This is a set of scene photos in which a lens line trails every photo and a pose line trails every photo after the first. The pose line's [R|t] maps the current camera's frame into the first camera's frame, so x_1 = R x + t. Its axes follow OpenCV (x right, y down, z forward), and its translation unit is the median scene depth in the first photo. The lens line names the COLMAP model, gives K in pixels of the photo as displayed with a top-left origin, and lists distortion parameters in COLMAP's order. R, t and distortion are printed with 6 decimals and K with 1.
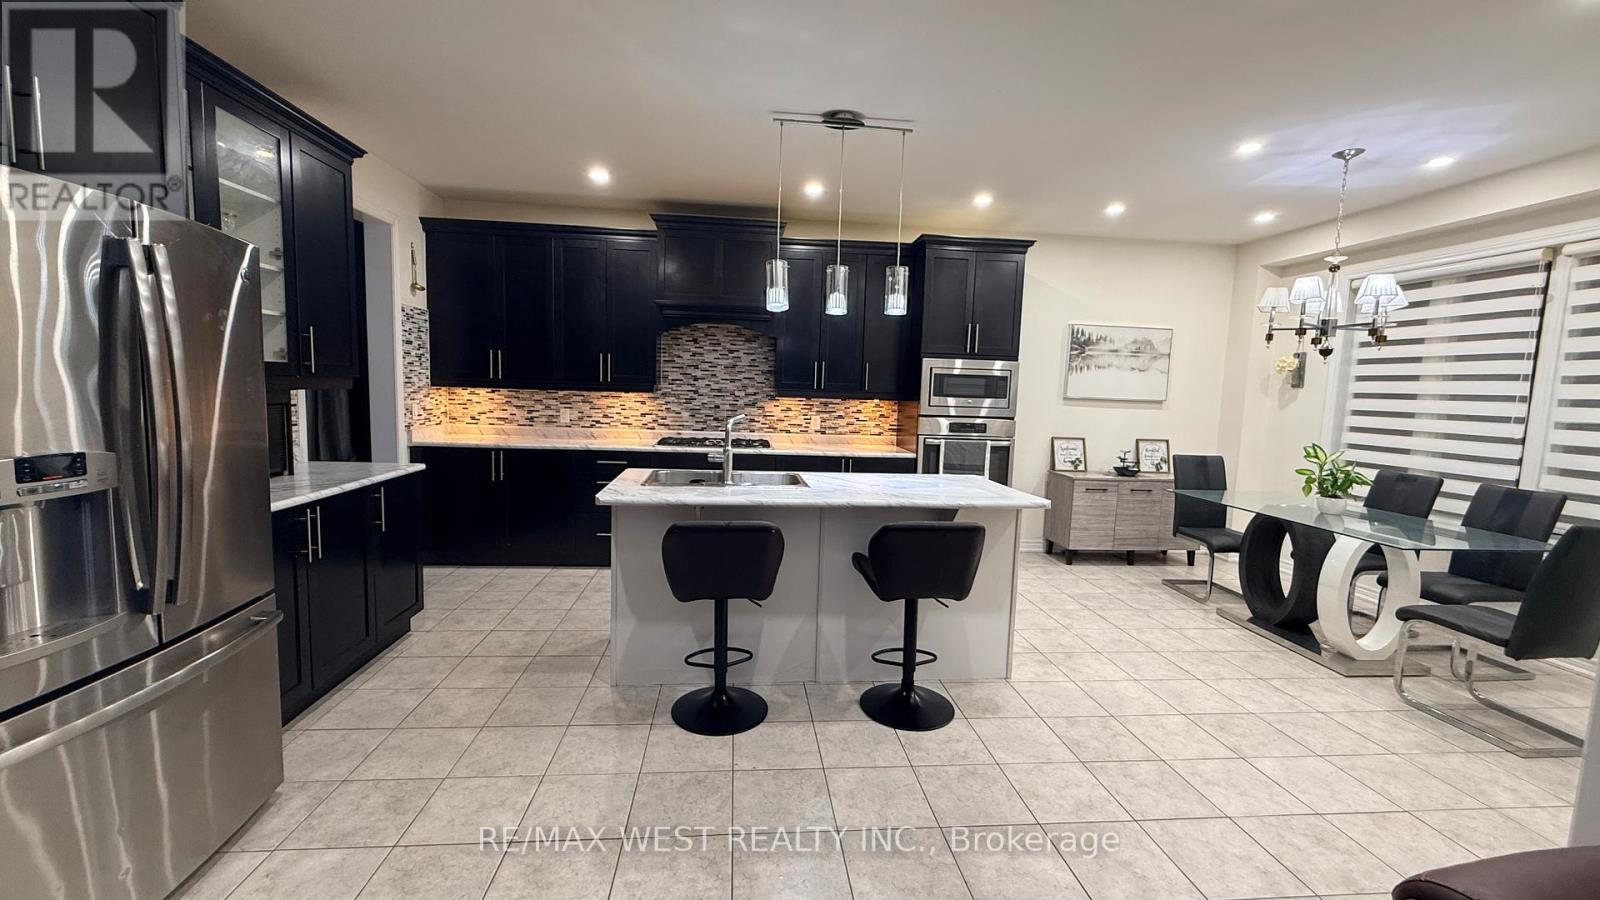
lens RADIAL K [[637.9, 0, 797.7], [0, 637.9, 451.1], [0, 0, 1]] dist [0.000945, -0.000284]
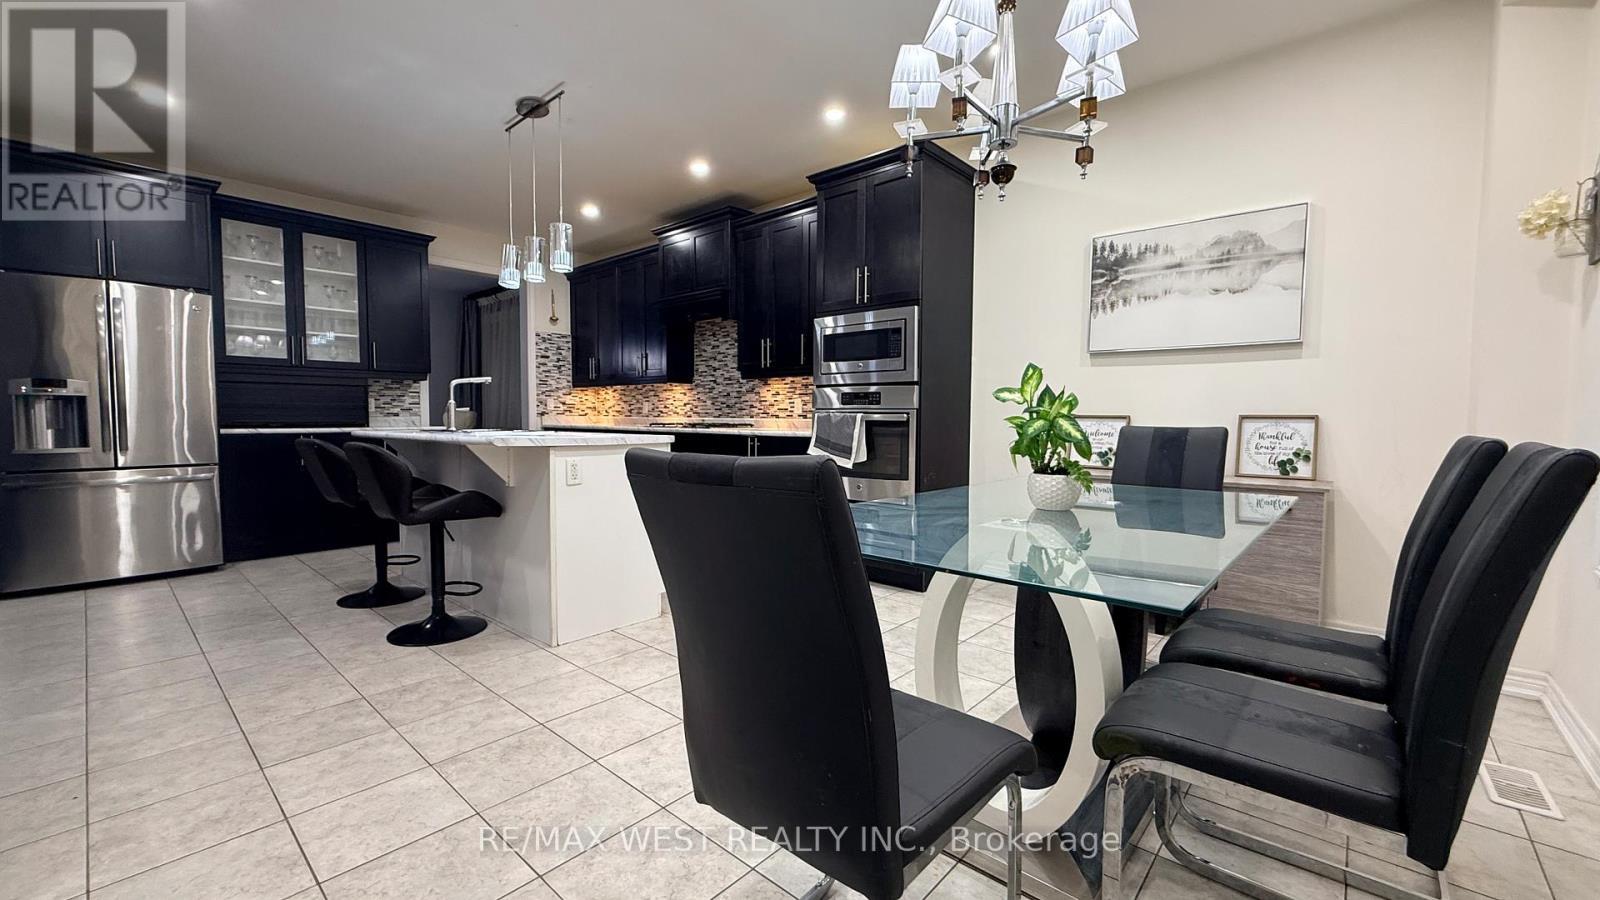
lens RADIAL K [[637.9, 0, 790.2], [0, 637.9, 447.2], [0, 0, 1]] dist [0.000945, -0.000284]
pose [[0.676531, 0.006511, -0.736386, 0.729226], [-0.056546, 0.997468, -0.043130, 0.058204], [0.734240, 0.070818, 0.675186, 0.373698]]
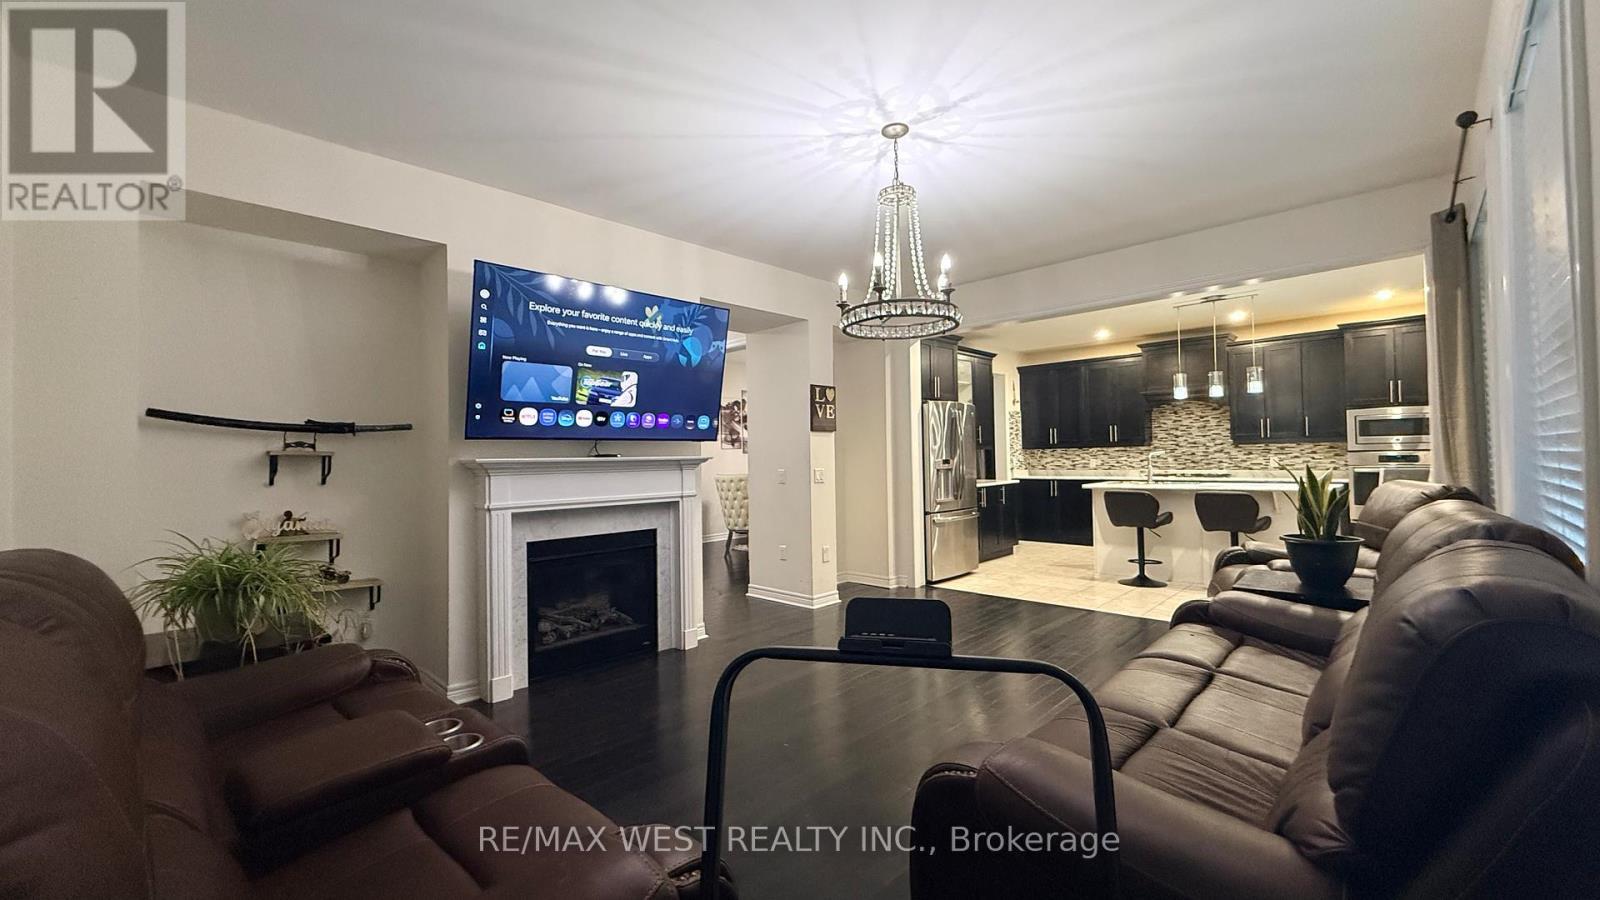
lens RADIAL K [[637.9, 0, 795.7], [0, 637.9, 446.6], [0, 0, 1]] dist [0.000945, -0.000284]
pose [[0.646427, -0.057611, -0.760798, 0.429331], [-0.038149, 0.993457, -0.107643, 0.116714], [0.762022, 0.098607, 0.639999, -0.721891]]
